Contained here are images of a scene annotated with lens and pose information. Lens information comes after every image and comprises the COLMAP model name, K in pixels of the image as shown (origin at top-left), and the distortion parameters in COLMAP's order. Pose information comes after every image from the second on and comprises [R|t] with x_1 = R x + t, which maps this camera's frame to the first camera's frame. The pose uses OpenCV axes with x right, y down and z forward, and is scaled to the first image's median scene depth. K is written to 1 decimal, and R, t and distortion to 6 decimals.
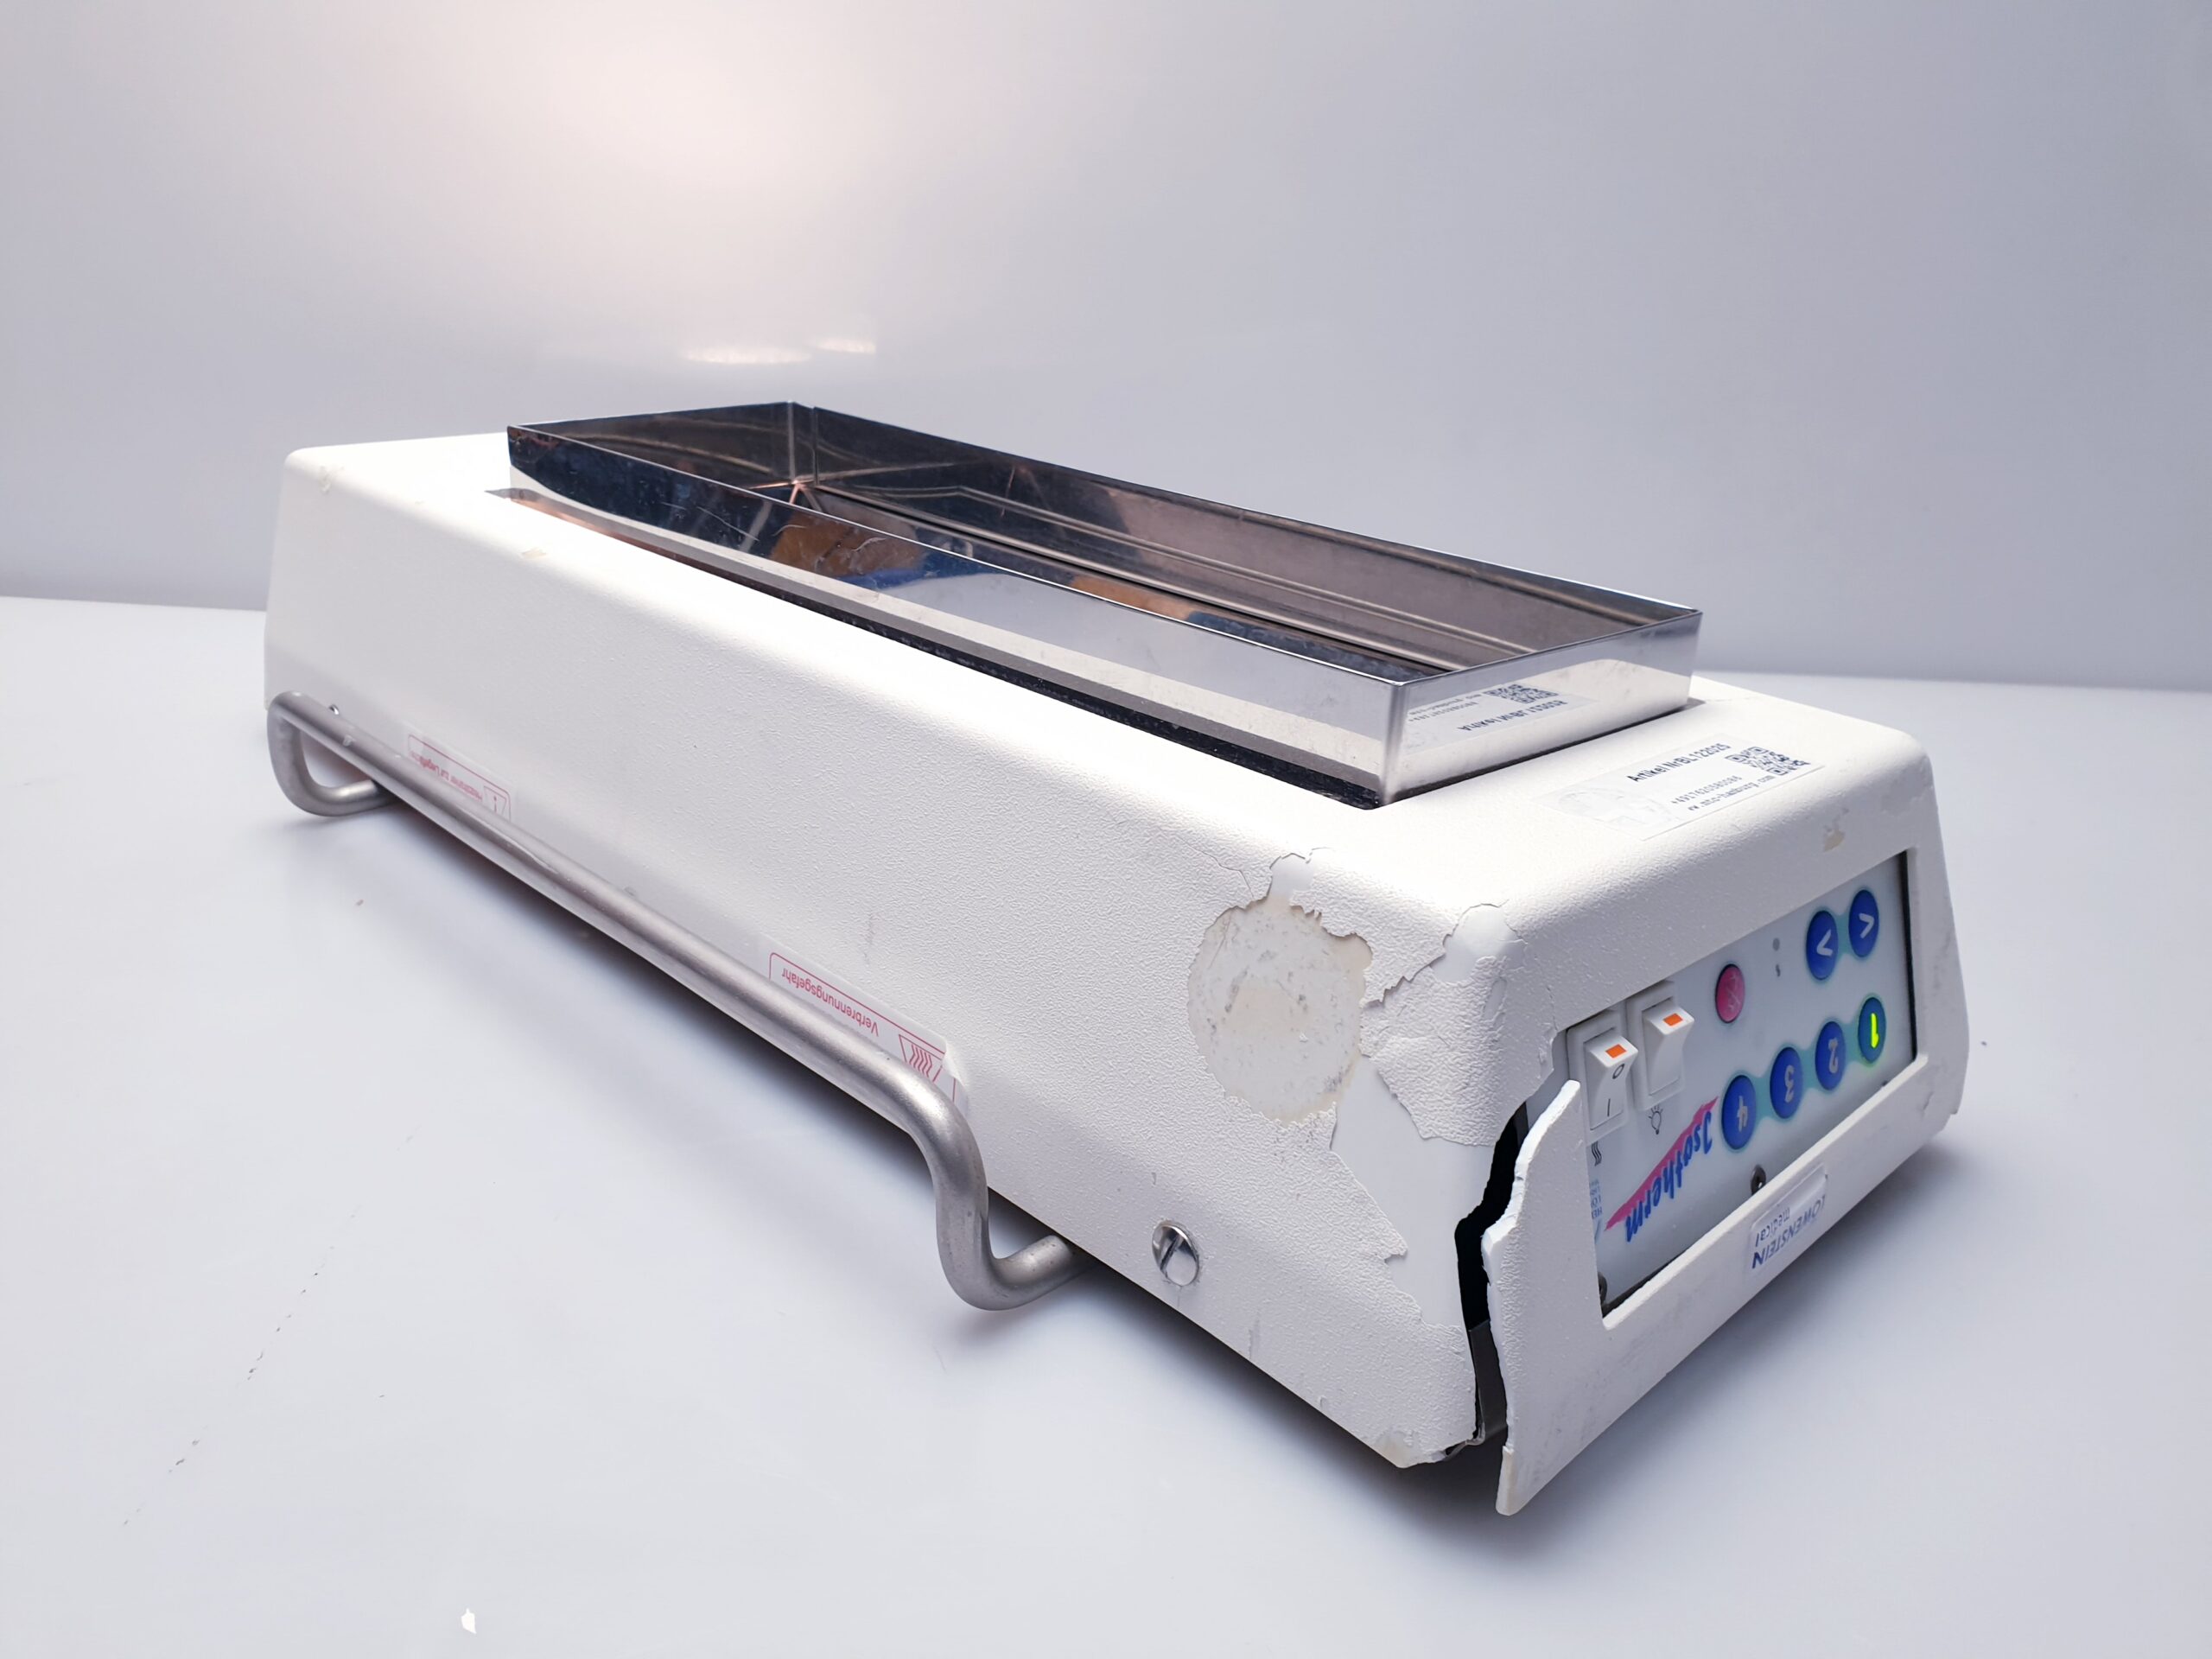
lens RADIAL K [[1802.5, 0, 1113.3], [0, 1802.5, 816.1], [0, 0, 1]] dist [-0.019191, -0.021529]
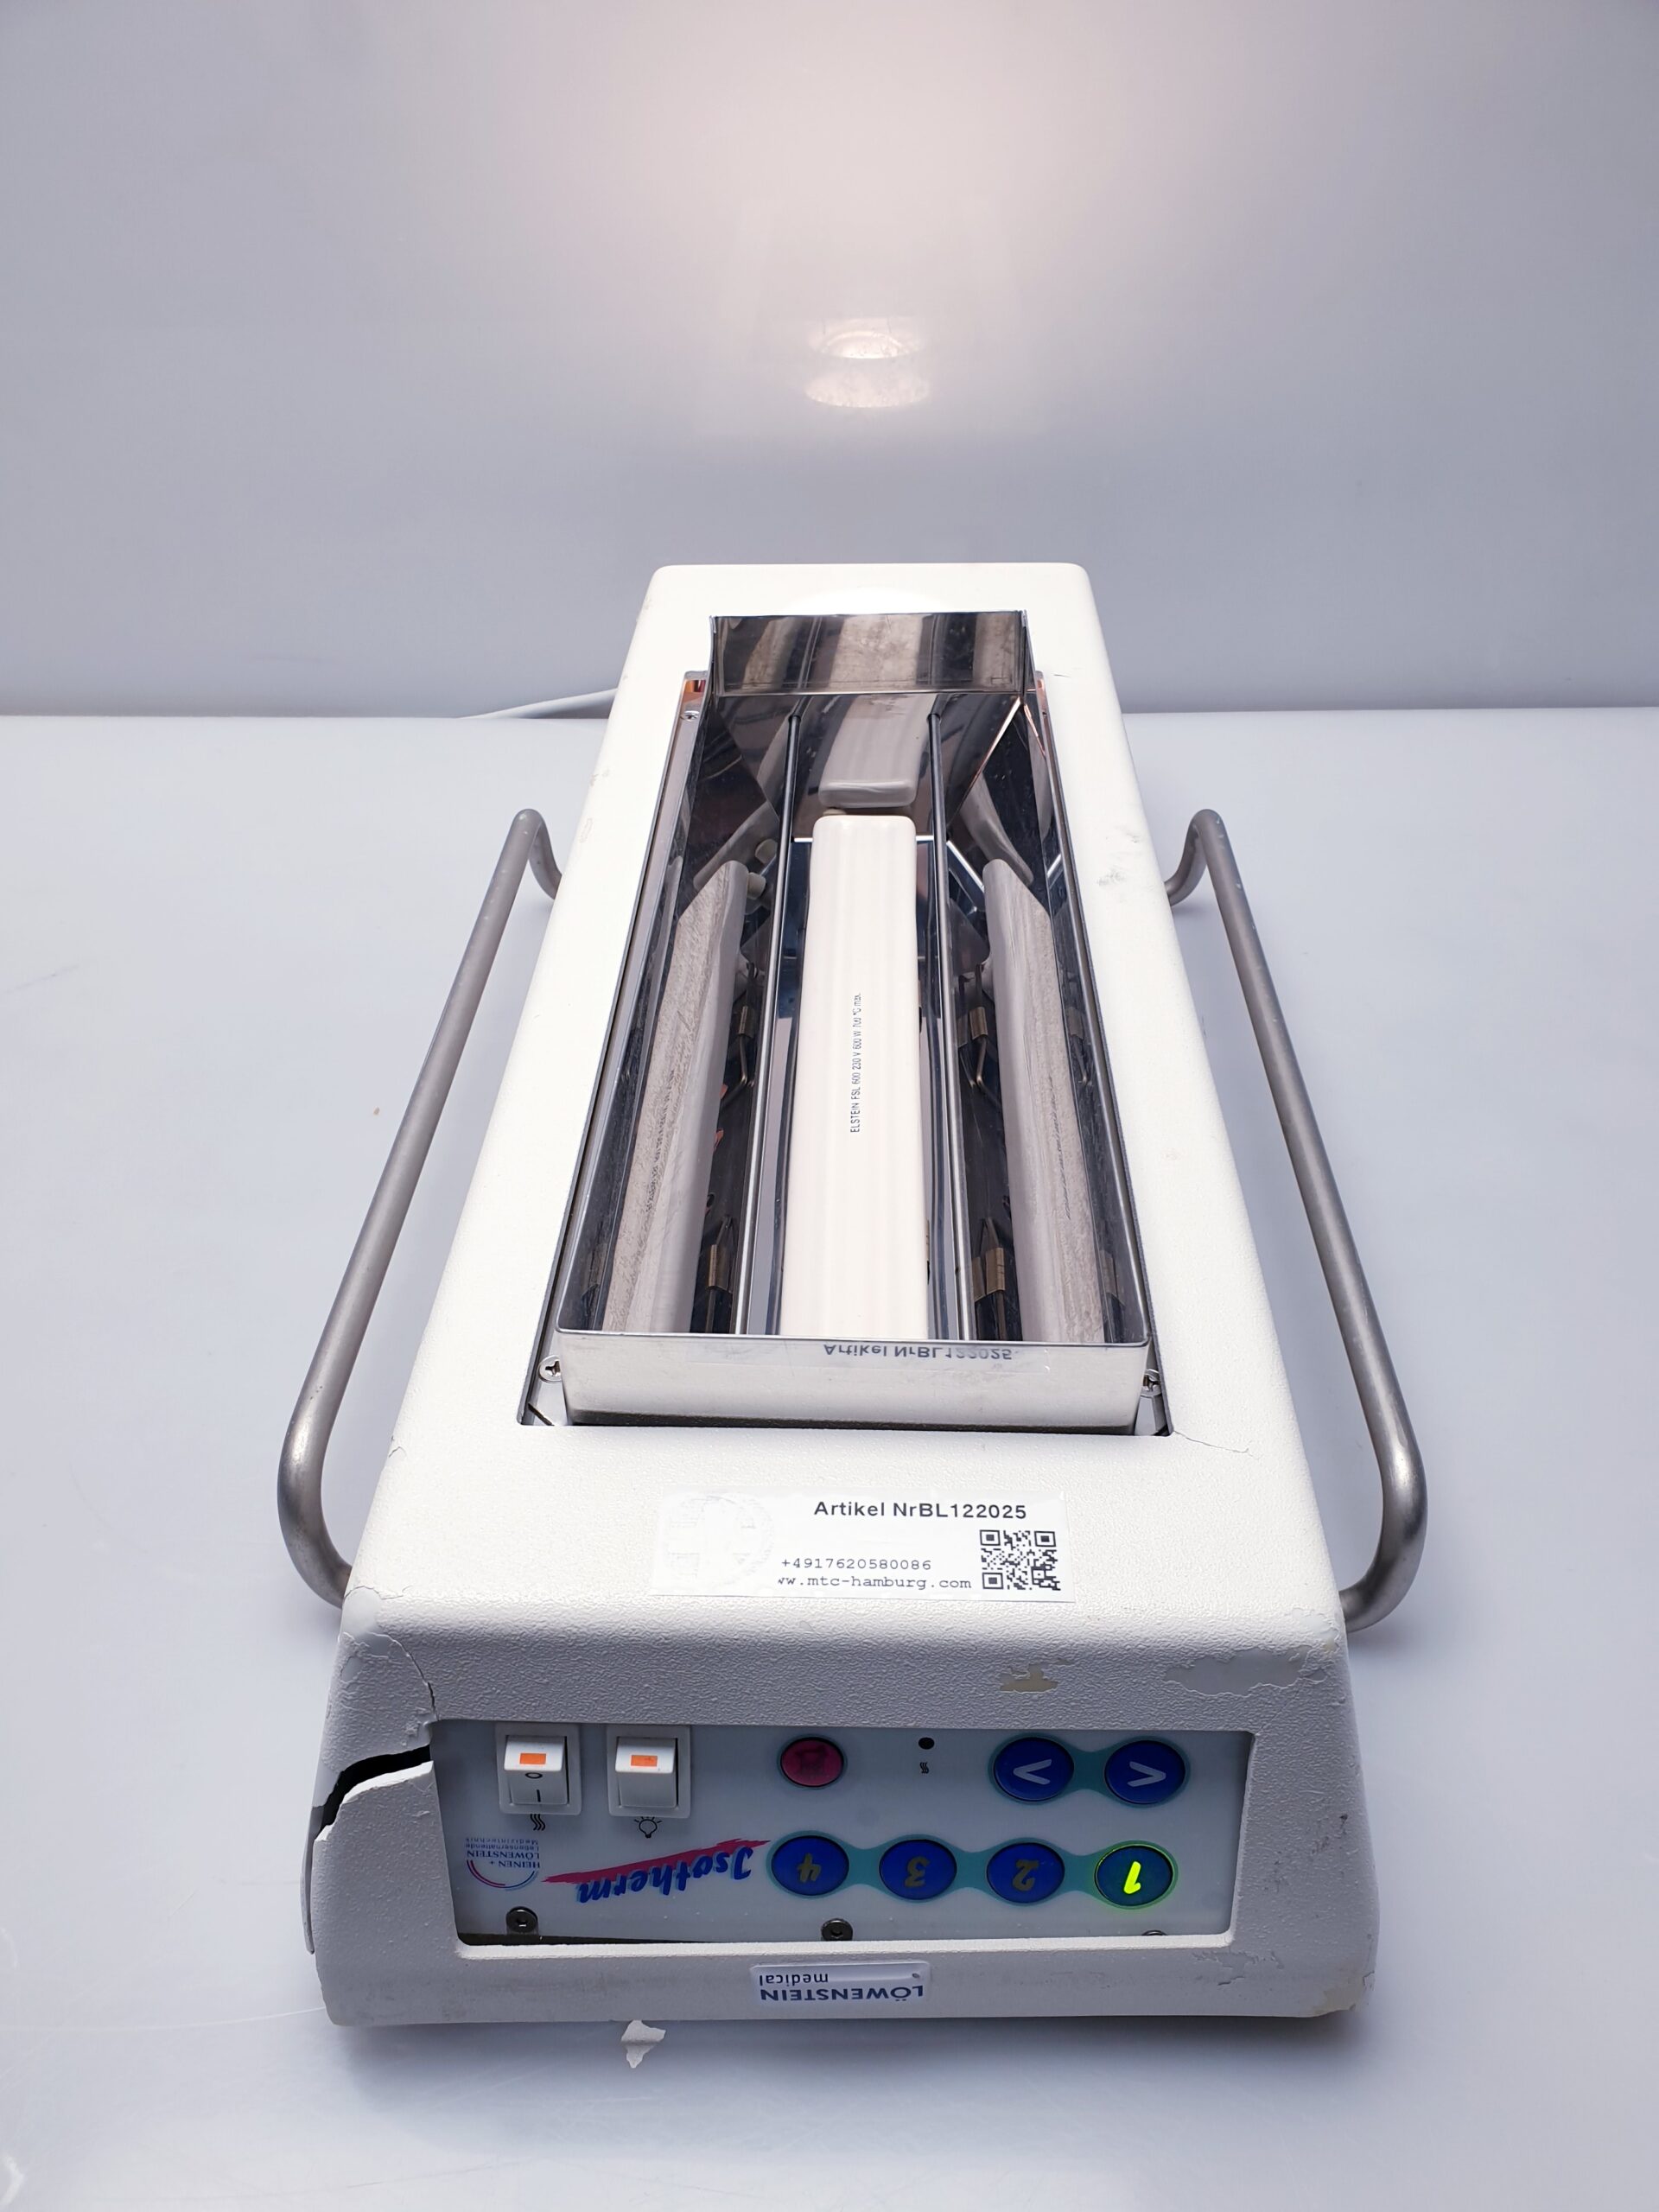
lens RADIAL K [[1802.5, 0, 832.7], [0, 1802.5, 1076.3], [0, 0, 1]] dist [-0.019191, -0.021529]
pose [[0.697979, 0.374923, -0.610130, 0.795441], [-0.208291, 0.921448, 0.327946, -0.542440], [0.685157, -0.101815, 0.721244, 0.378249]]
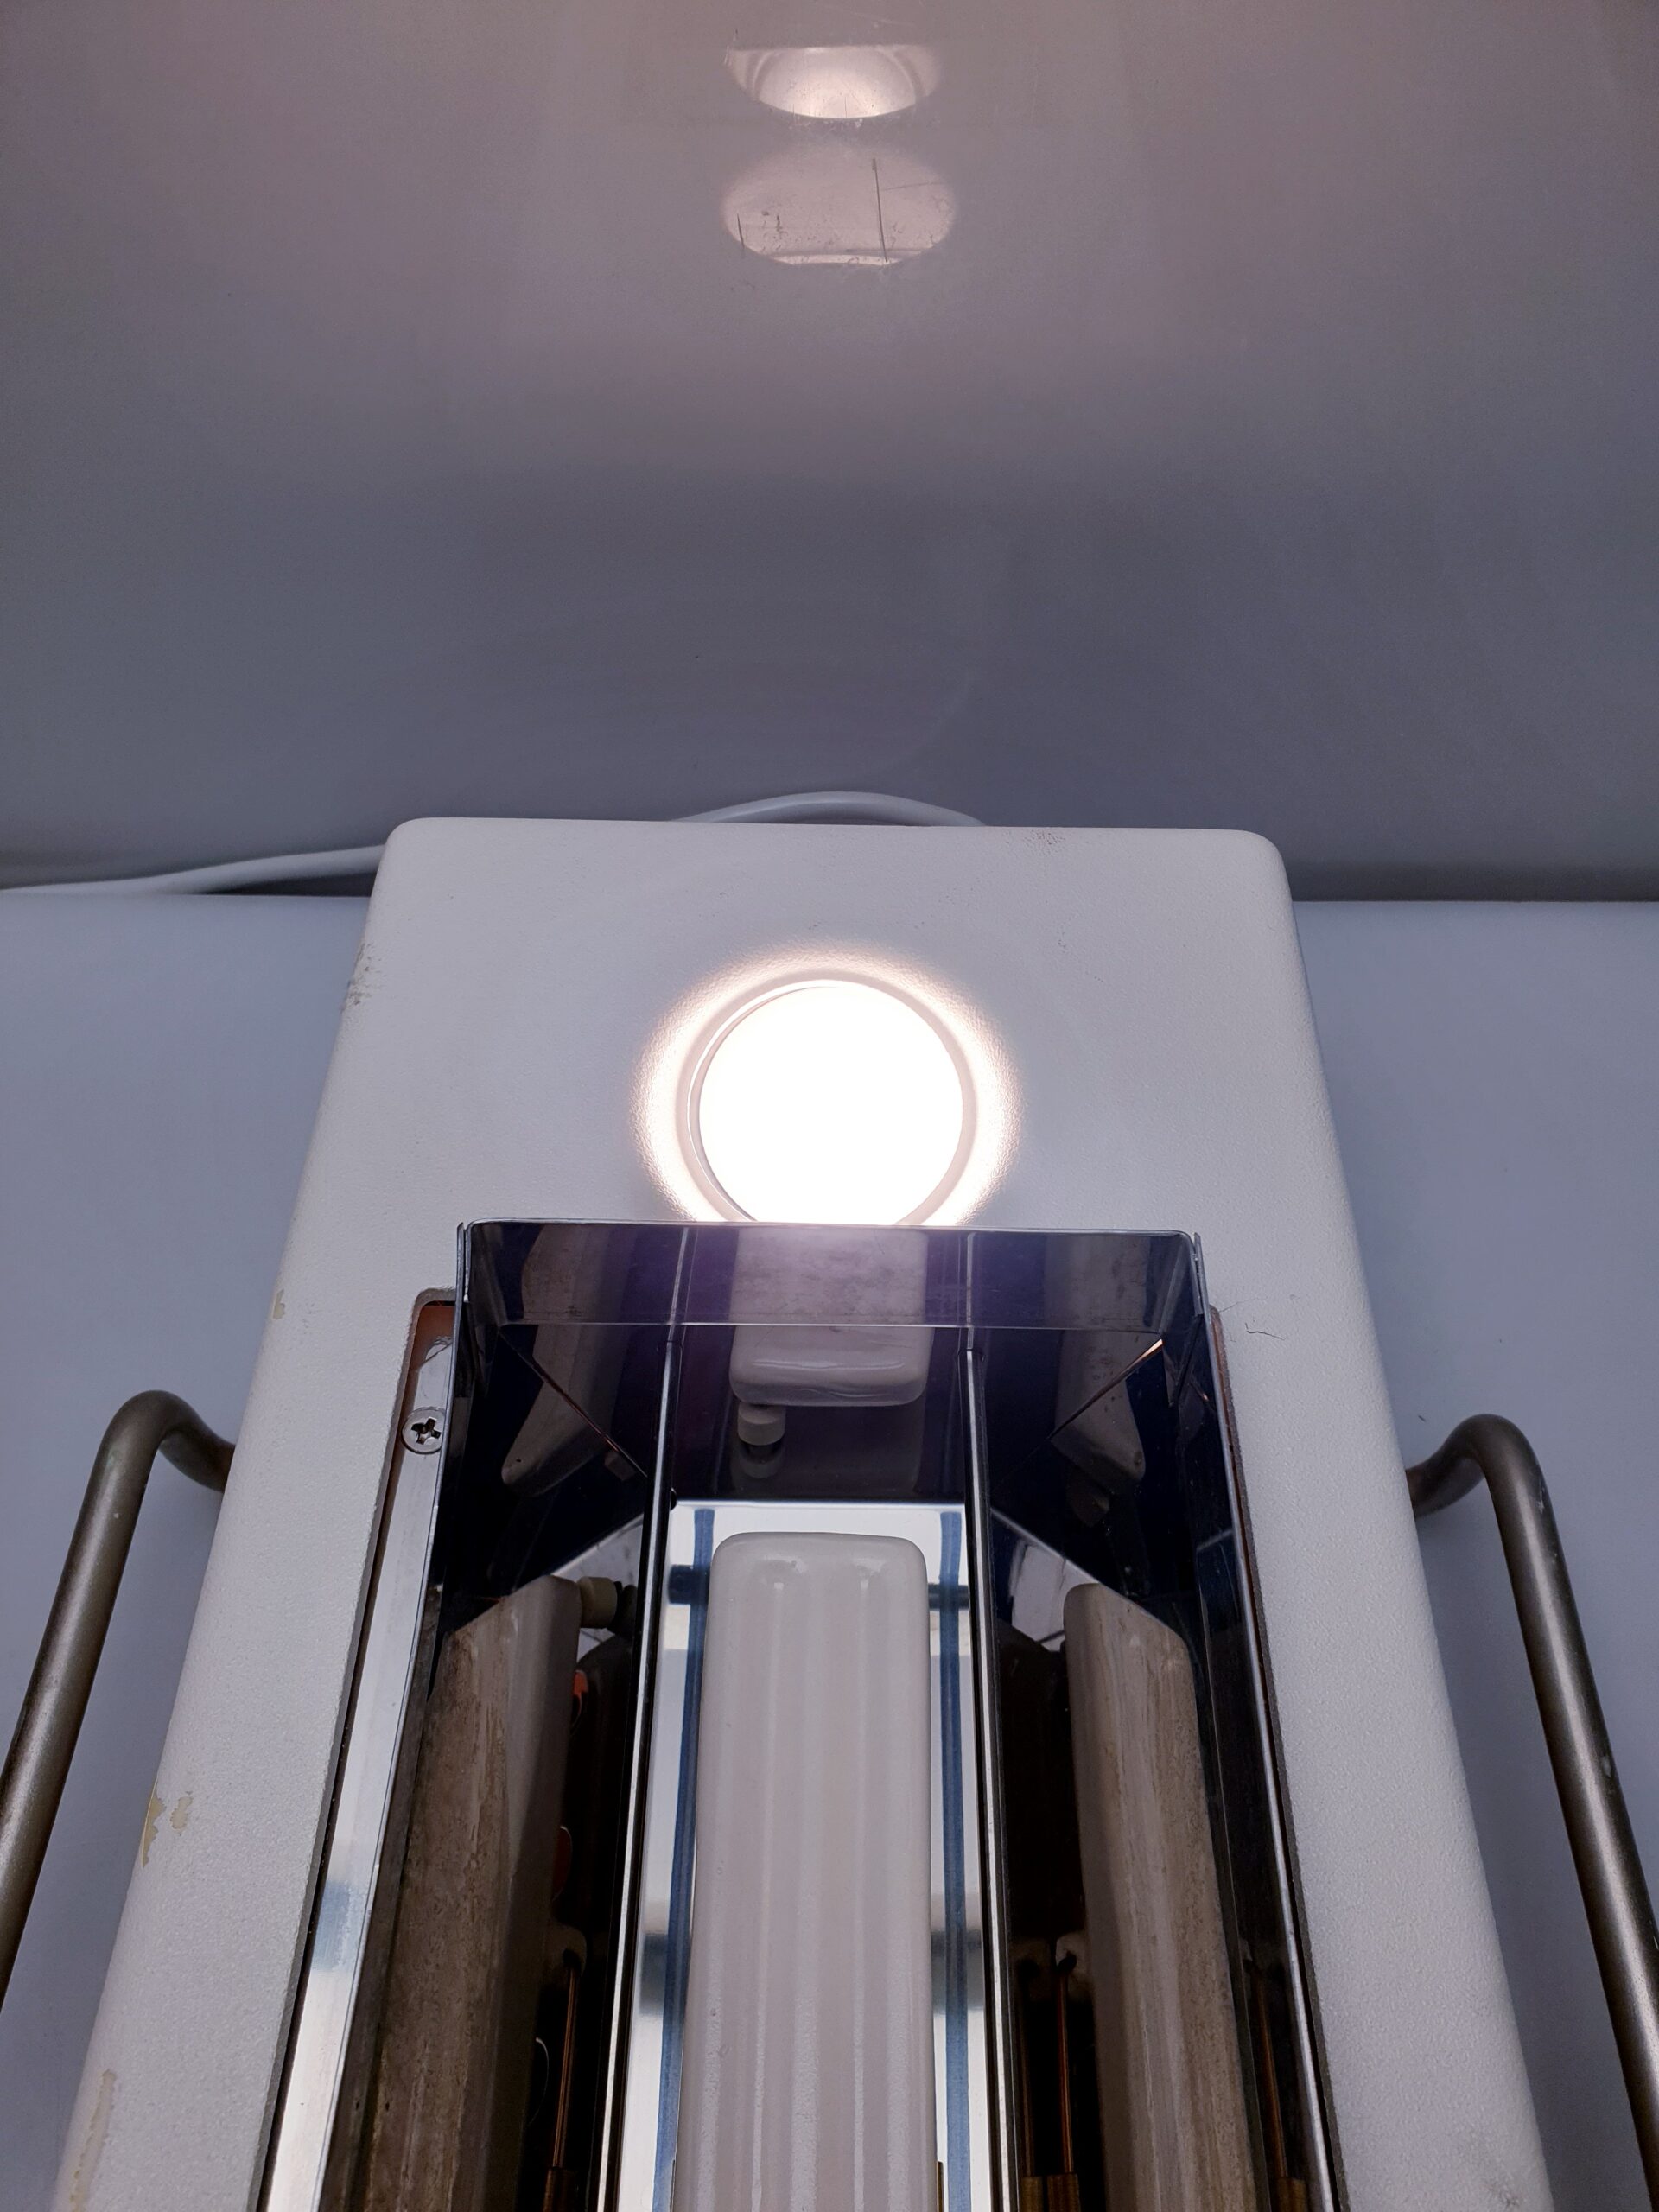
lens RADIAL K [[1888.4, 0, 829.1], [0, 1888.4, 1035.8], [0, 0, 1]] dist [0.017207, -0.084470]
pose [[0.703639, 0.503132, -0.501747, -0.086835], [-0.213524, 0.823215, 0.526046, -0.870944], [0.677716, -0.263011, 0.686677, 1.216874]]
